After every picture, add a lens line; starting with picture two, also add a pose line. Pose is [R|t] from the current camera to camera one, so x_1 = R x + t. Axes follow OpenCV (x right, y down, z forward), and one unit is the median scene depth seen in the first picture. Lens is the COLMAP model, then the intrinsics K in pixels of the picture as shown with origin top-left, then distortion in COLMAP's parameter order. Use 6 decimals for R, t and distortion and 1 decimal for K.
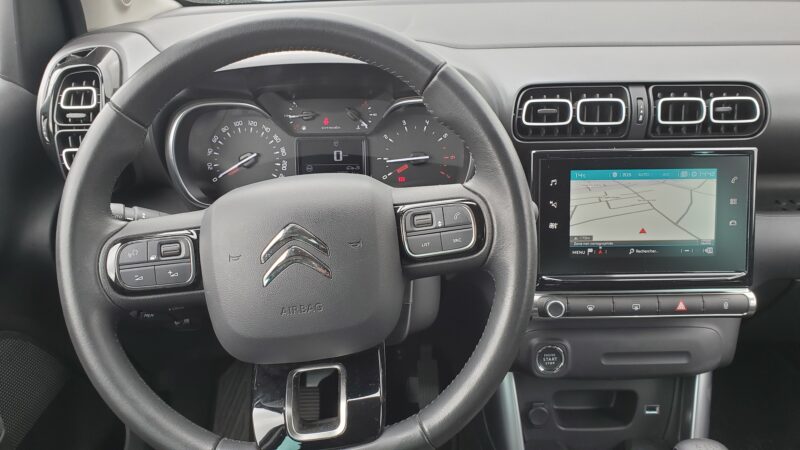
lens RADIAL K [[626.7, 0, 401.3], [0, 626.7, 226.4], [0, 0, 1]] dist [0.006378, -0.050582]
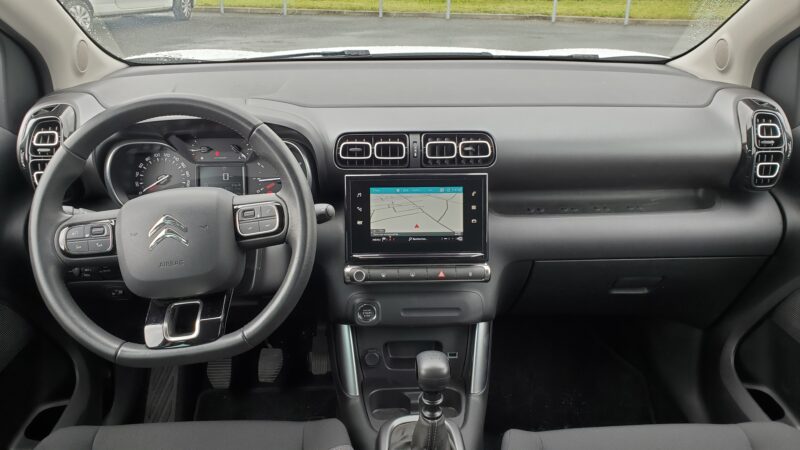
lens RADIAL K [[626.7, 0, 423.9], [0, 626.7, 219.6], [0, 0, 1]] dist [0.006378, -0.050582]
pose [[0.997901, 0.002189, 0.064715, 0.304513], [0.000985, 0.998800, -0.048970, 0.067963], [-0.064744, 0.048931, 0.996702, -0.563552]]
